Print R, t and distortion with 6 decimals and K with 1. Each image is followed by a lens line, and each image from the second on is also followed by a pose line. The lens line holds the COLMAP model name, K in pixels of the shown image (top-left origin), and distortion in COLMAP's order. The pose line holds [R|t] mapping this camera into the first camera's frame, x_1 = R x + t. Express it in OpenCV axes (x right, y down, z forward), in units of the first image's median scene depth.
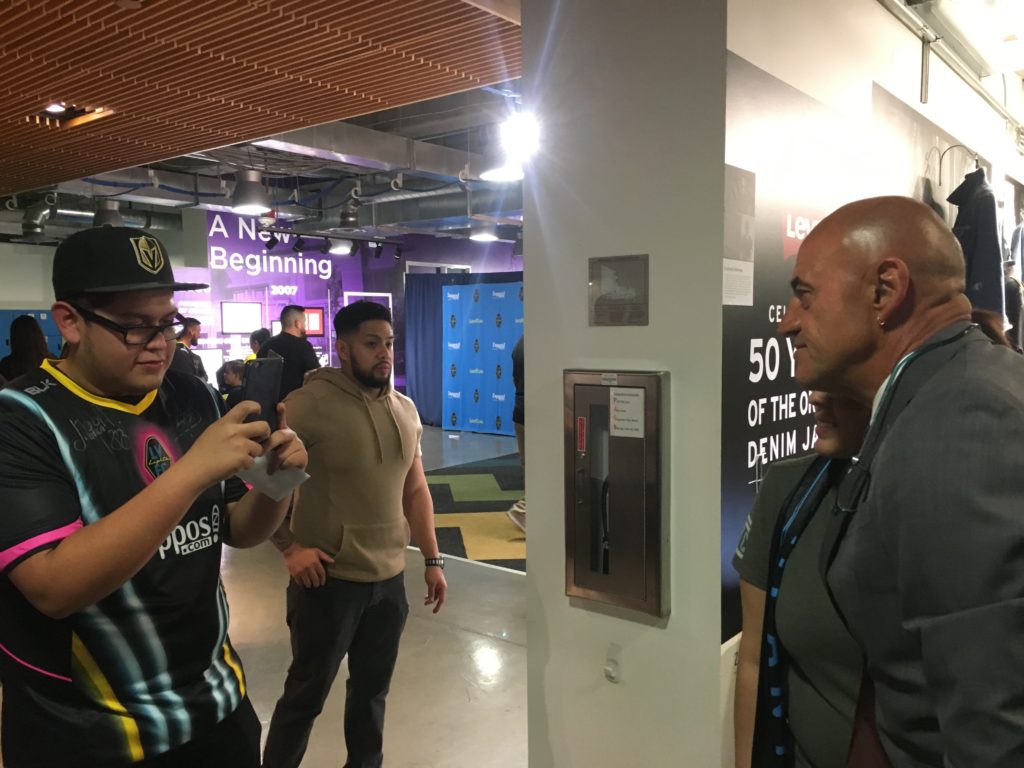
lens RADIAL K [[860.8, 0, 512.0], [0, 860.8, 384.0], [0, 0, 1]] dist [0.045316, -0.004383]
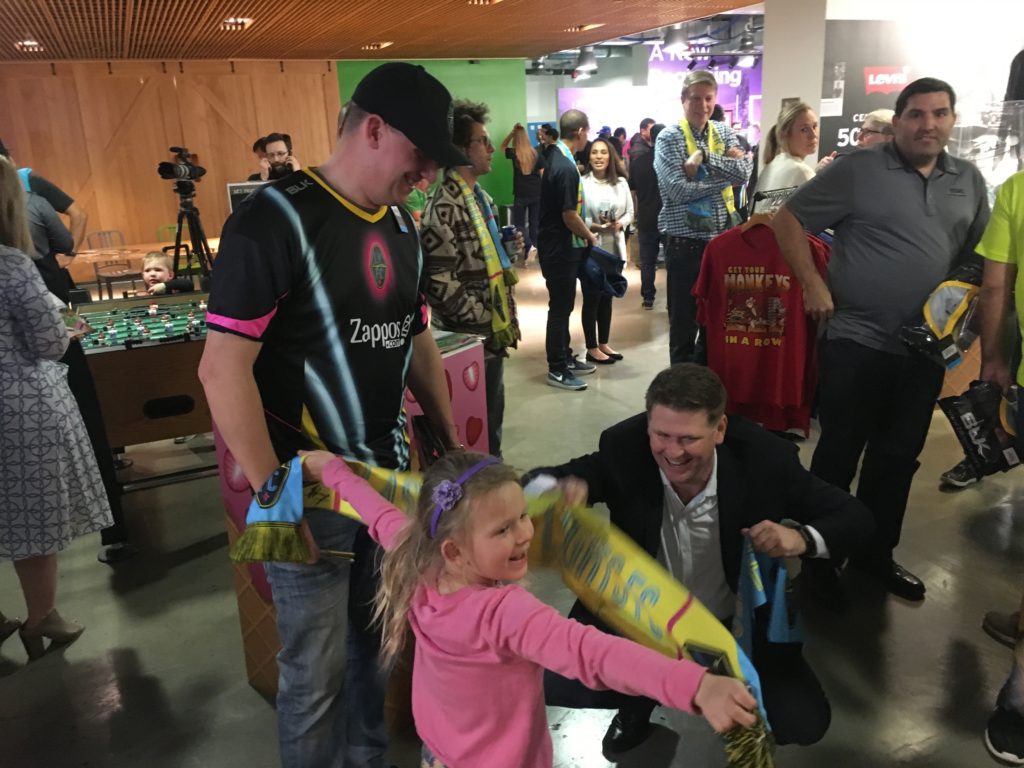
lens RADIAL K [[860.8, 0, 512.0], [0, 860.8, 384.0], [0, 0, 1]] dist [0.045316, -0.004383]
pose [[0.882154, 0.097020, -0.460860, 0.143630], [0.008756, 0.975003, 0.222018, 0.022540], [0.470880, -0.199890, 0.859253, -0.394347]]
